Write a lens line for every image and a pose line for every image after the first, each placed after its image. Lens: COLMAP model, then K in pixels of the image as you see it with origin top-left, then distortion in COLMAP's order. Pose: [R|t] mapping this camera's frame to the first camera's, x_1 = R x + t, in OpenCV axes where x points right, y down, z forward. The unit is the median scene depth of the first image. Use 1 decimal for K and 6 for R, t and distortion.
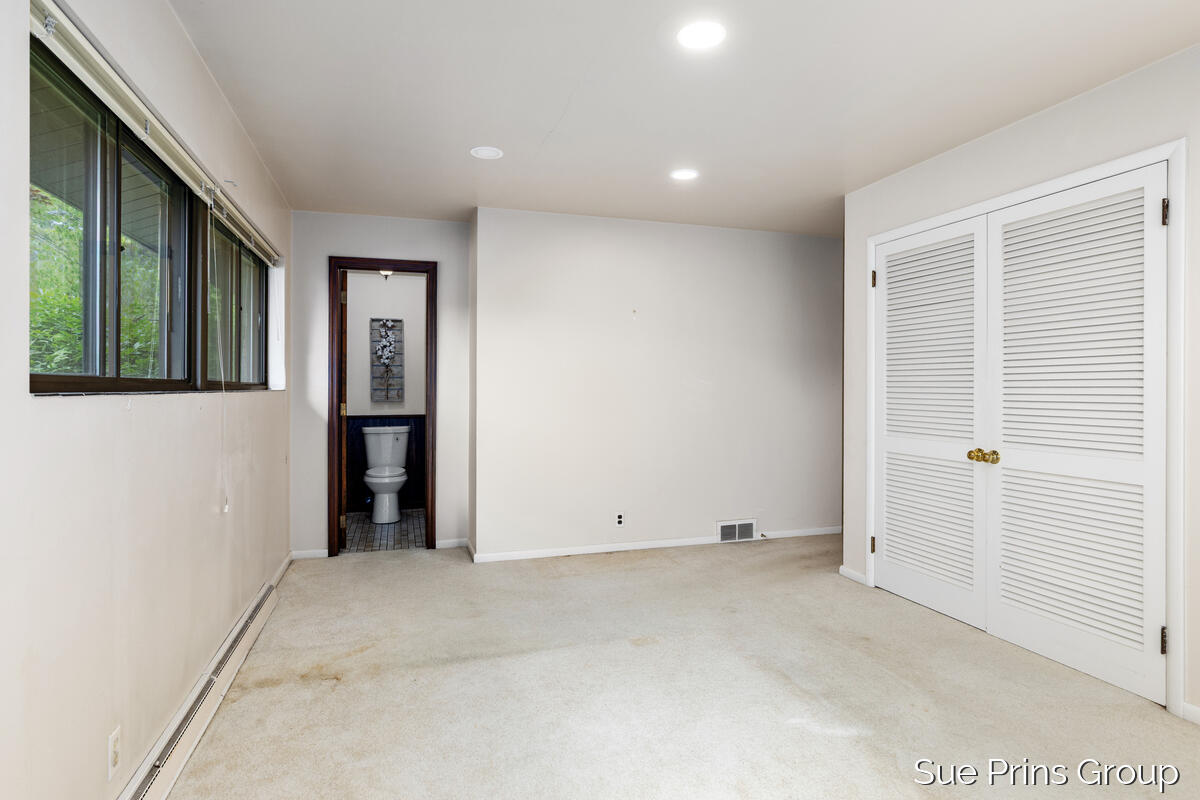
lens RADIAL K [[623.0, 0, 605.3], [0, 623.0, 387.5], [0, 0, 1]] dist [-0.002395, -0.000549]
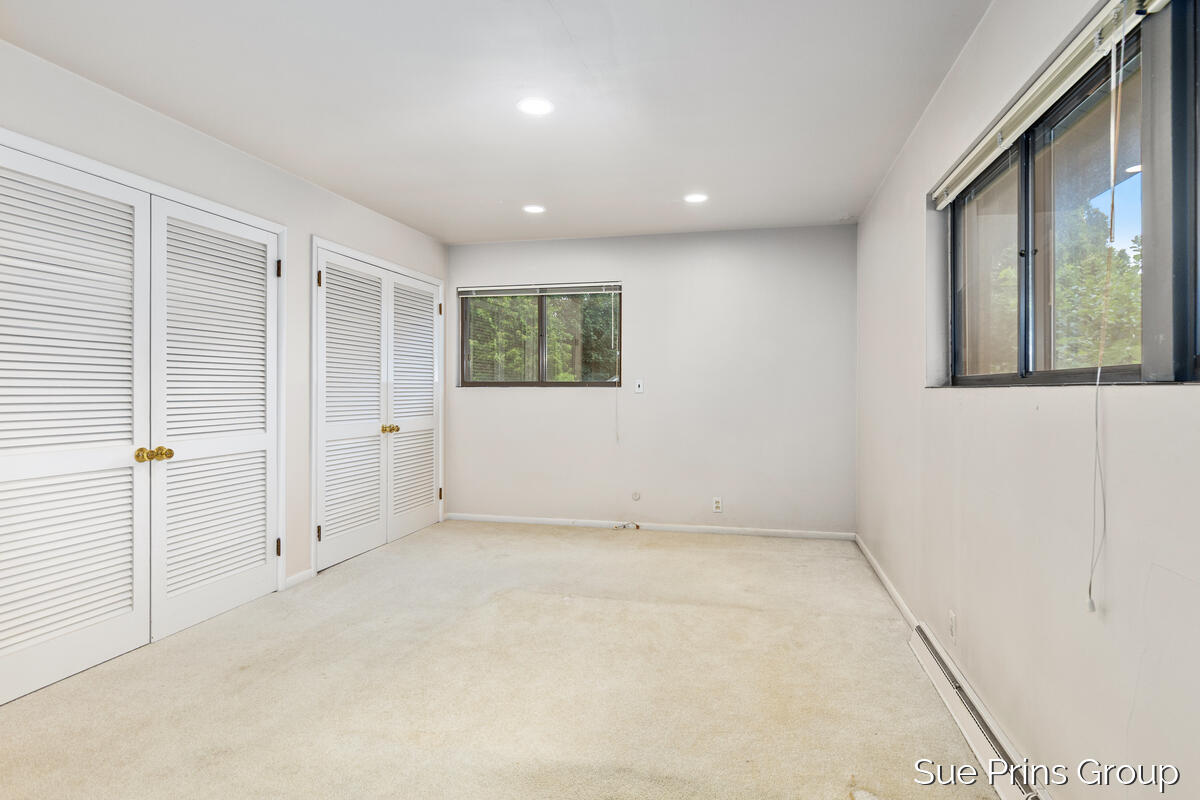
lens RADIAL K [[623.0, 0, 605.3], [0, 623.0, 387.5], [0, 0, 1]] dist [-0.002395, -0.000549]
pose [[-0.842585, -0.001378, 0.538562, -0.575153], [-0.004870, 0.999975, -0.005060, 0.014289], [-0.538542, -0.006886, -0.842571, 1.760502]]
